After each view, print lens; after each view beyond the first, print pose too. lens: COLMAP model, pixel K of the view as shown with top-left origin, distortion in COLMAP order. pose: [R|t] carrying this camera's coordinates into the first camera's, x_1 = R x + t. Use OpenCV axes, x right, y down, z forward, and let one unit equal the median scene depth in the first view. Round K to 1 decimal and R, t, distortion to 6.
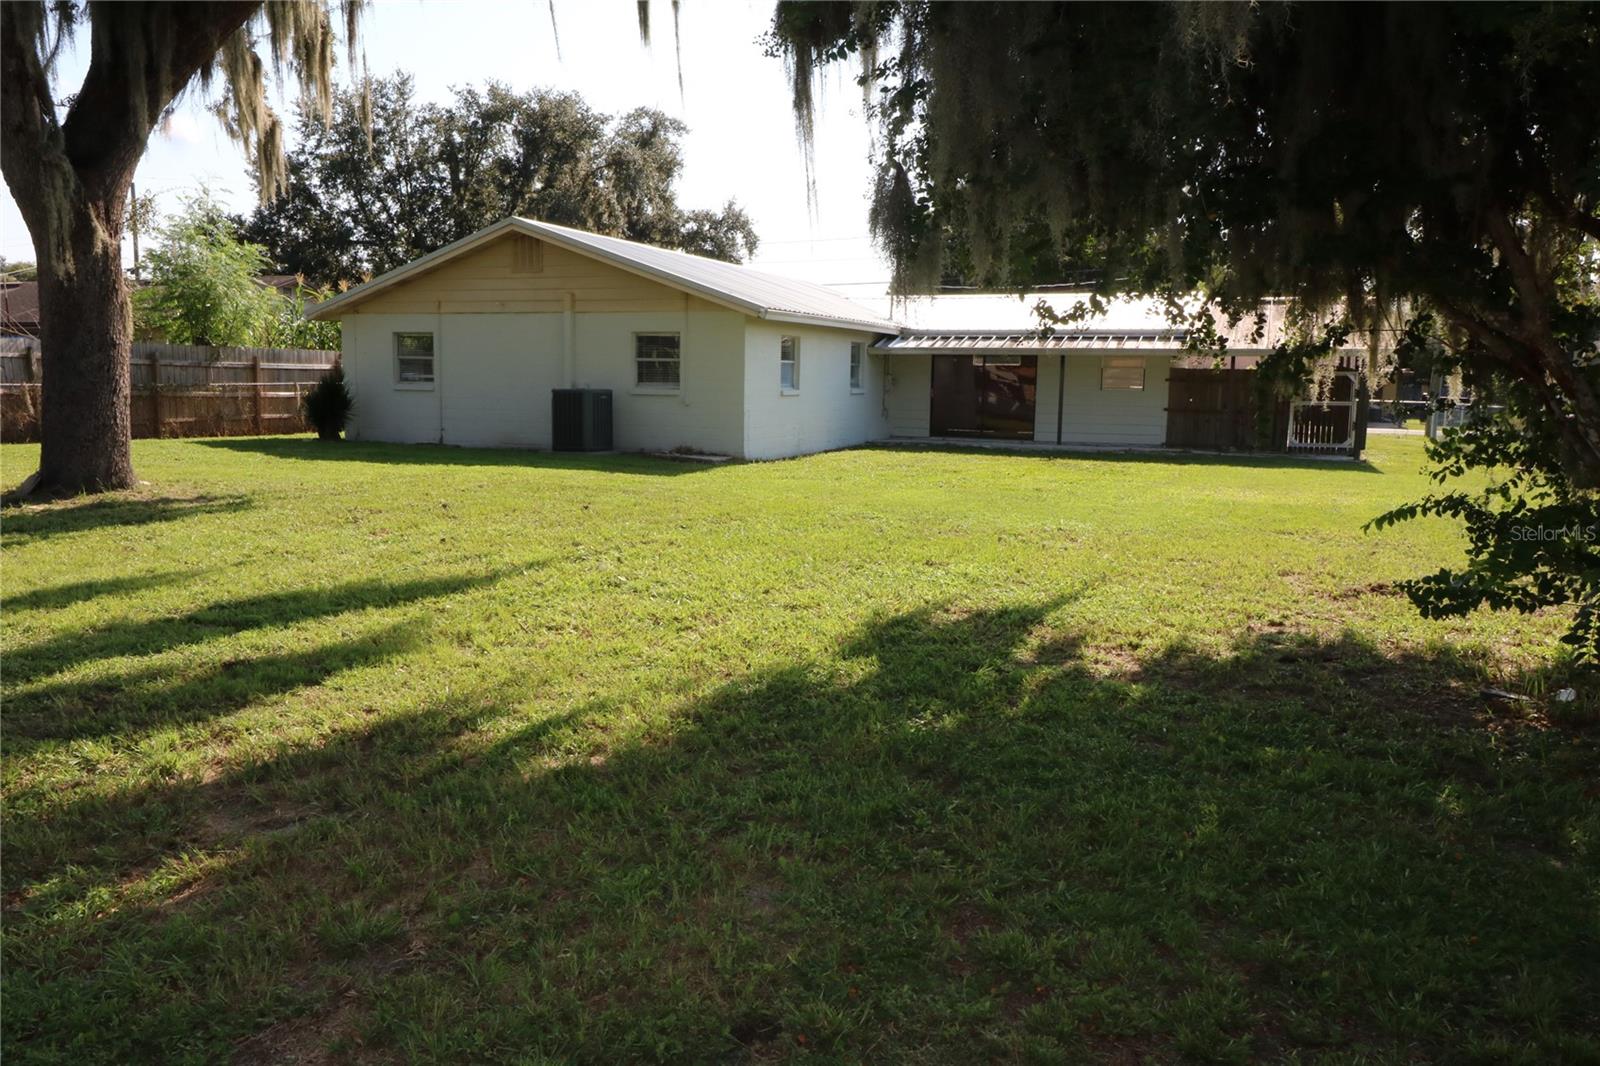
lens RADIAL K [[1193.5, 0, 784.2], [0, 1193.5, 525.0], [0, 0, 1]] dist [0.002250, -0.010742]
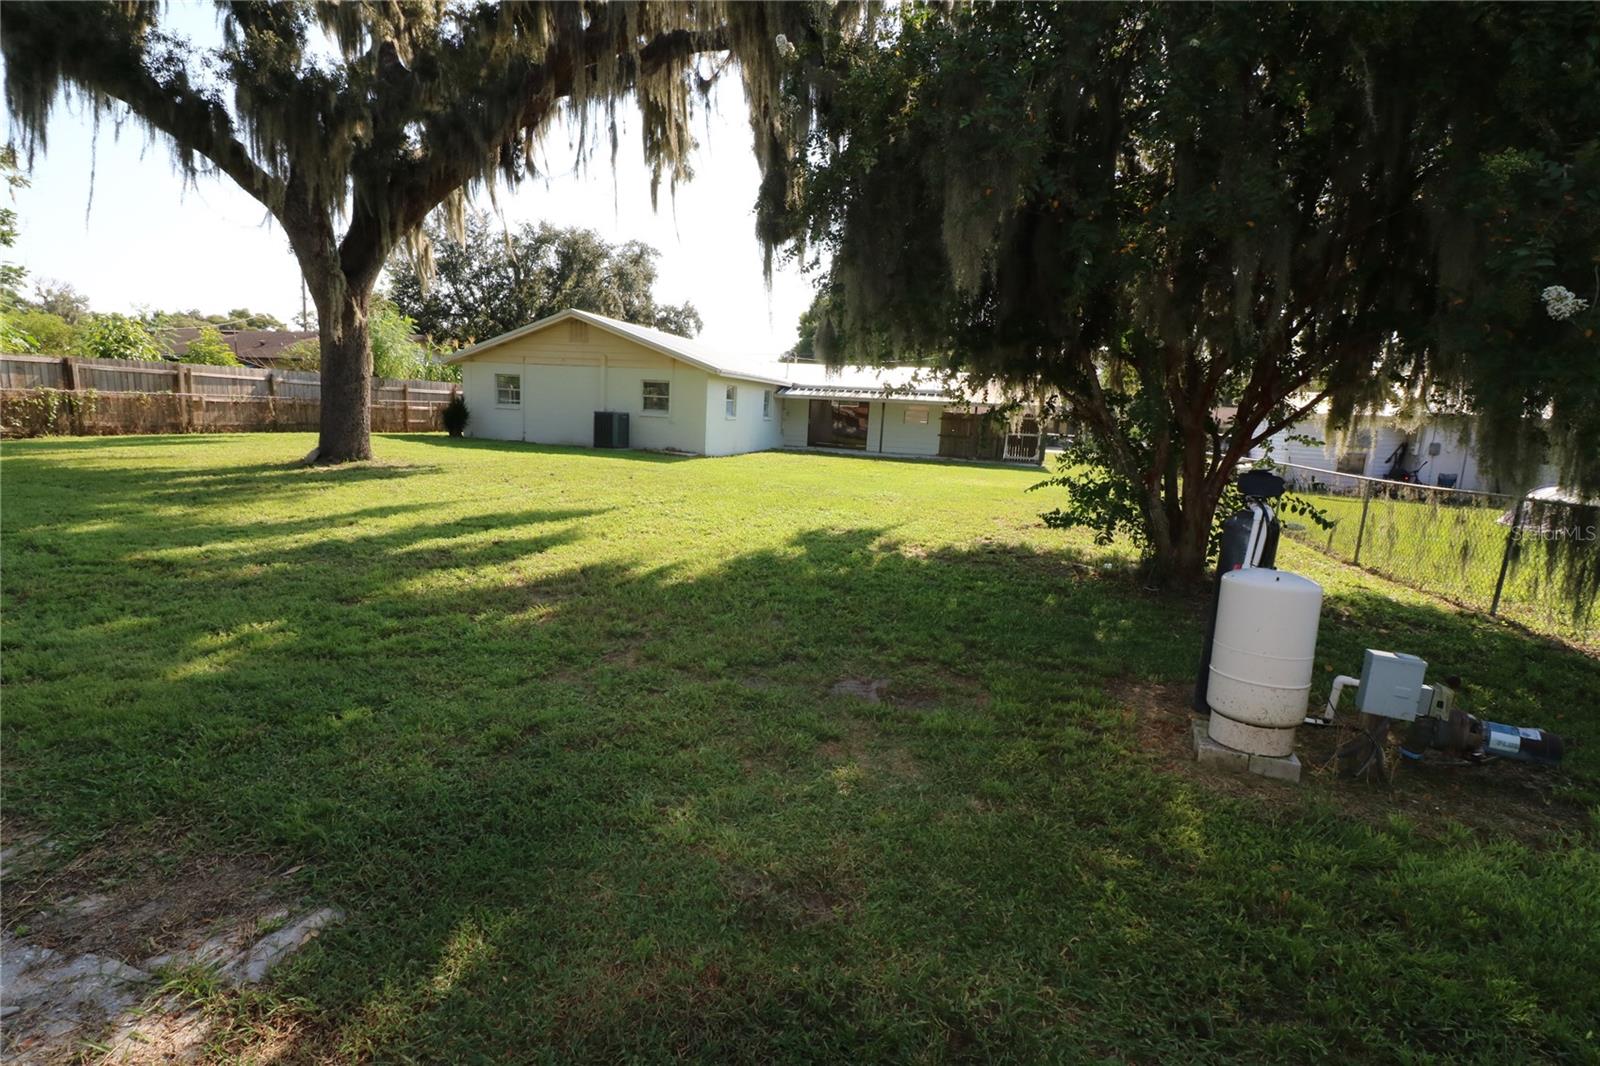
lens RADIAL K [[738.1, 0, 785.6], [0, 738.1, 529.7], [0, 0, 1]] dist [-0.008208, -0.007754]
pose [[0.993891, 0.020046, 0.108527, -0.053046], [-0.024253, 0.998999, 0.037591, 0.017275], [-0.107665, -0.039993, 0.993383, -0.159073]]
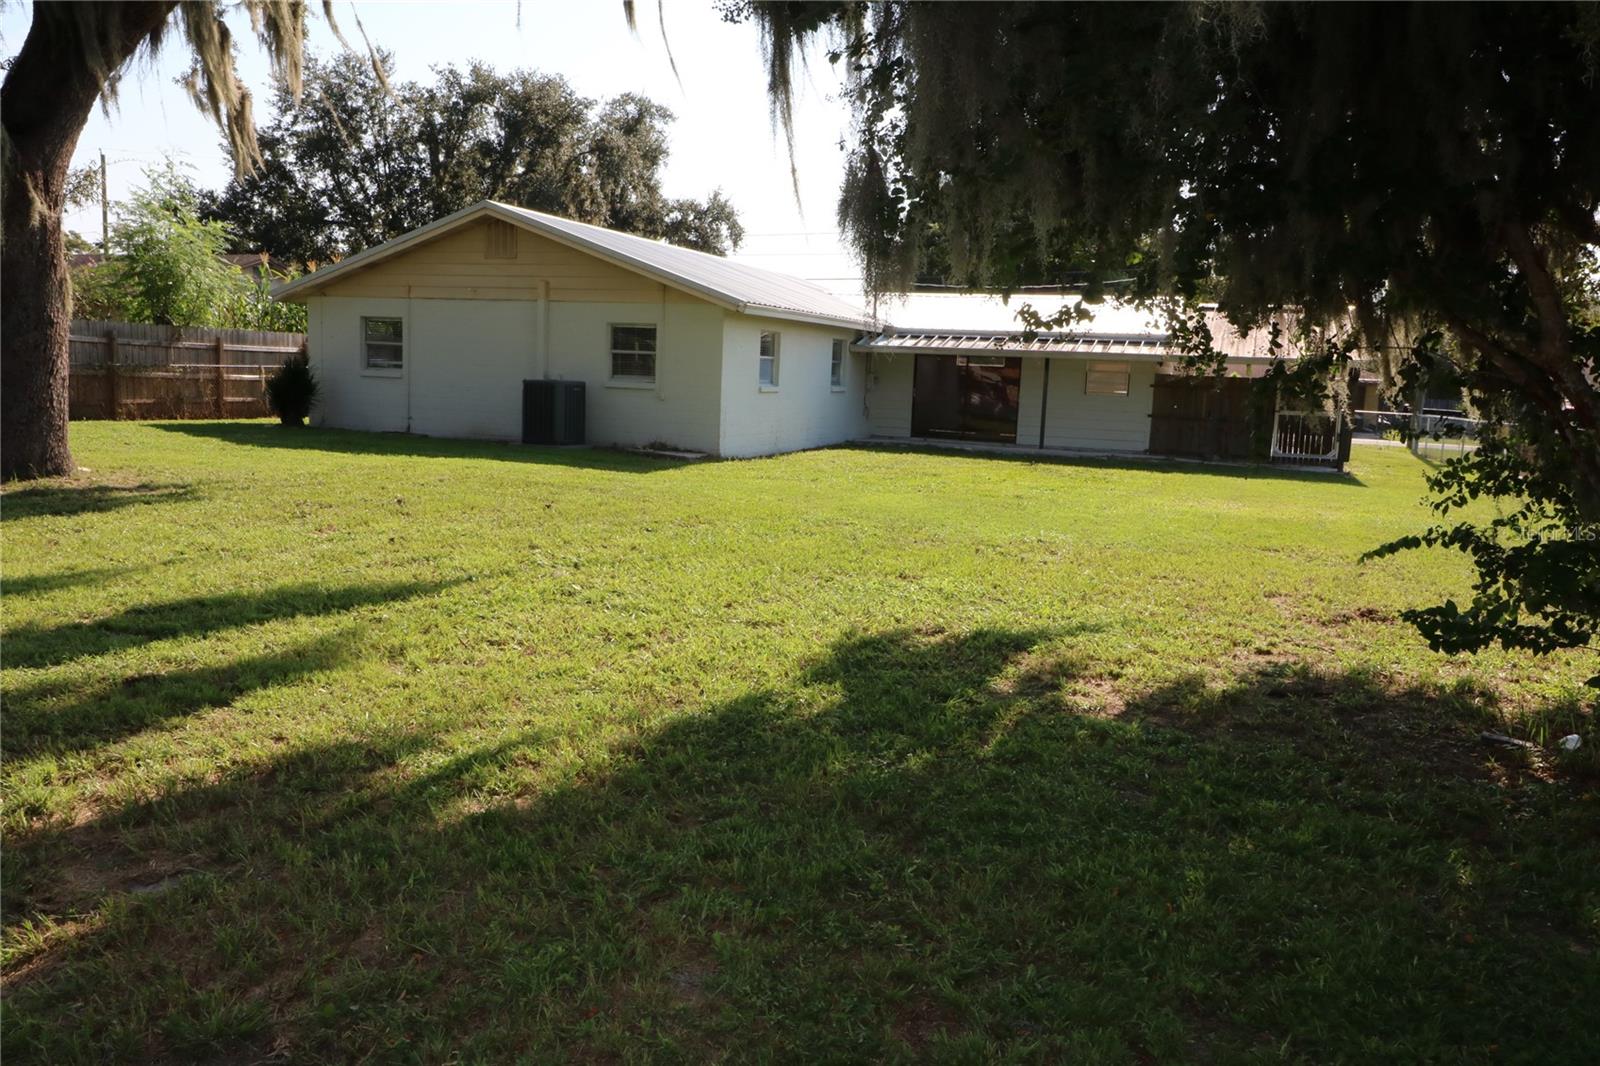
lens RADIAL K [[1193.5, 0, 792.4], [0, 1193.5, 533.4], [0, 0, 1]] dist [0.002250, -0.010742]
pose [[0.999490, 0.022617, 0.022525, 0.008820], [-0.022893, 0.999665, 0.012067, -0.009226], [-0.022244, -0.012576, 0.999673, 0.038254]]
